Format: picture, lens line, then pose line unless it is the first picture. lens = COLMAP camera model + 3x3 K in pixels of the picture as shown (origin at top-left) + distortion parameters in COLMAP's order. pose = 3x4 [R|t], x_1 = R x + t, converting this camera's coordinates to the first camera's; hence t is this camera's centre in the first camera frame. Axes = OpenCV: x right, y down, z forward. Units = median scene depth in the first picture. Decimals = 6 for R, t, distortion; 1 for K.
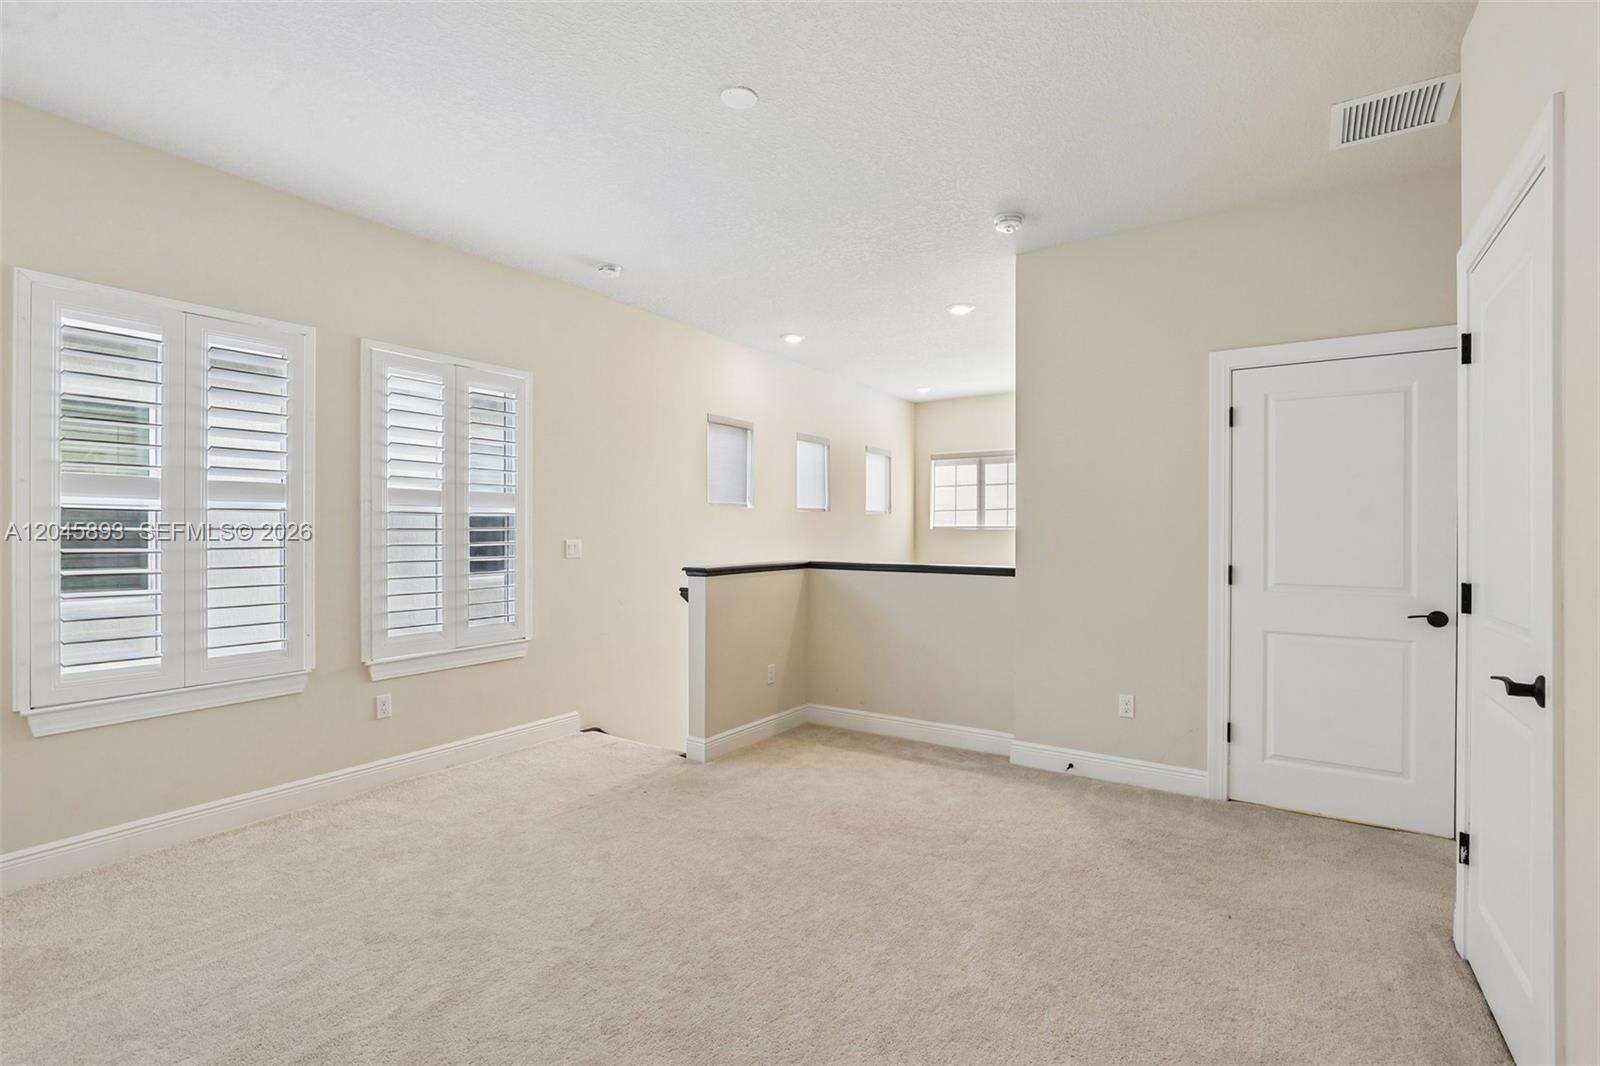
lens RADIAL K [[738.0, 0, 800.3], [0, 738.0, 536.3], [0, 0, 1]] dist [-0.023831, 0.004392]
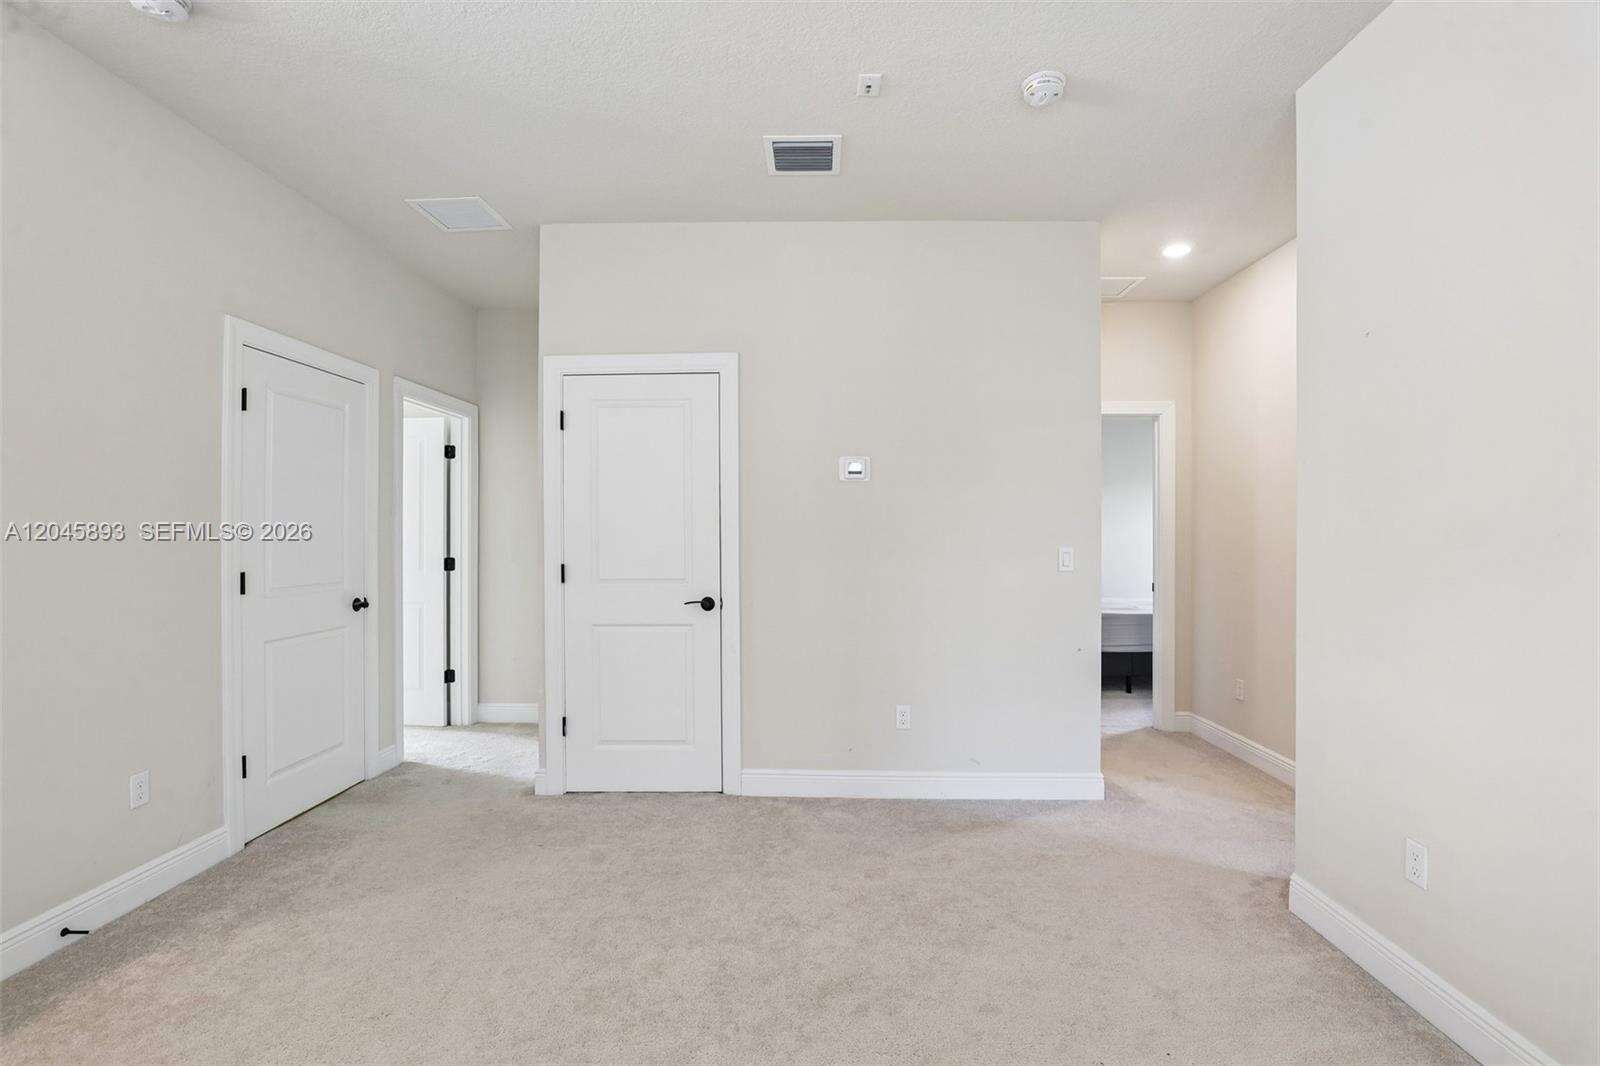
lens RADIAL K [[738.0, 0, 798.7], [0, 738.0, 532.0], [0, 0, 1]] dist [-0.023831, 0.004392]
pose [[-0.533886, -0.001789, 0.845555, -0.424921], [0.004826, 0.999975, 0.005163, -0.007231], [-0.845543, 0.006837, -0.533864, 0.796470]]
